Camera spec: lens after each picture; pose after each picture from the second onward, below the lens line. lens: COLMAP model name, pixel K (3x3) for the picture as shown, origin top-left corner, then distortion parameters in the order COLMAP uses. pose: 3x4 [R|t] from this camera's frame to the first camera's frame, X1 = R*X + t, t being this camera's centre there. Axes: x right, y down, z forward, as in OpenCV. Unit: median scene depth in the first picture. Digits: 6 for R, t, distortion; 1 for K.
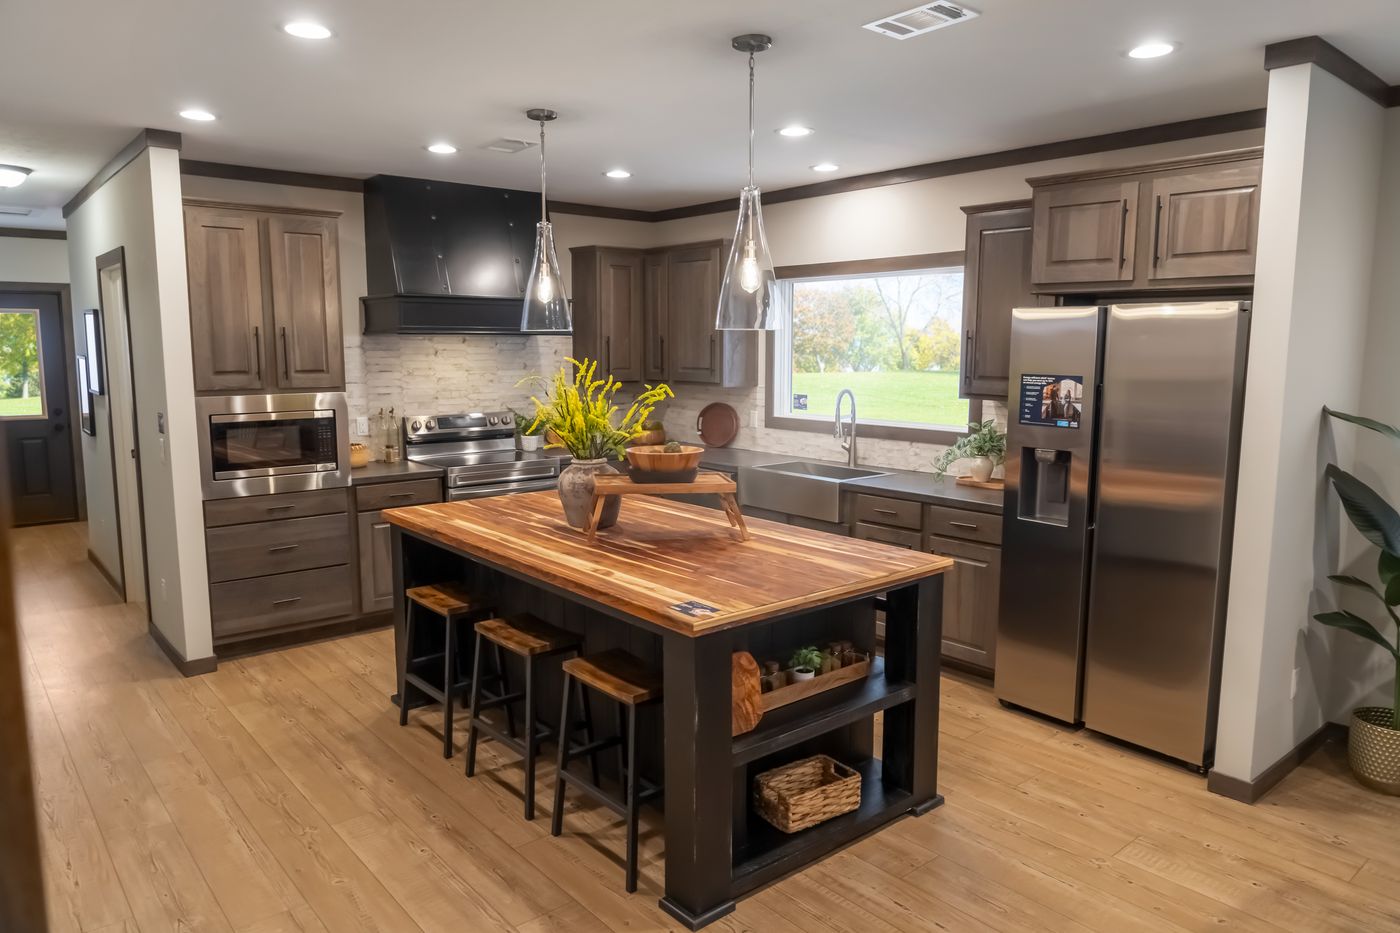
lens RADIAL K [[956.7, 0, 698.7], [0, 956.7, 426.5], [0, 0, 1]] dist [-0.006728, -0.001507]
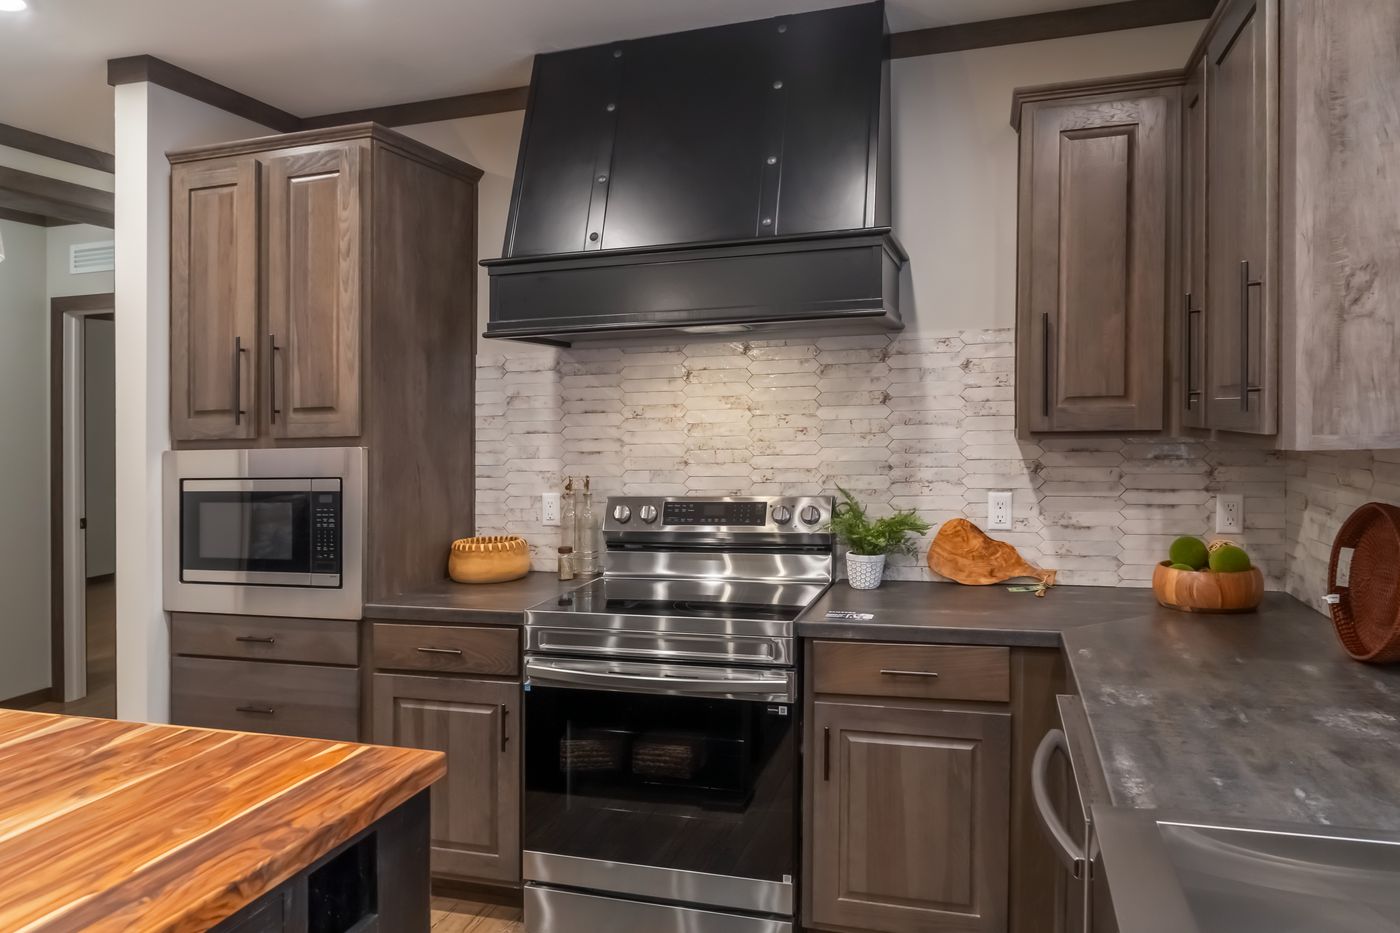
lens RADIAL K [[956.7, 0, 698.7], [0, 956.7, 426.5], [0, 0, 1]] dist [-0.006728, -0.001507]
pose [[0.533397, -0.006701, -0.845839, 0.169955], [-0.046398, 0.998231, -0.037168, -0.031110], [0.844592, 0.059071, 0.532142, 0.747950]]
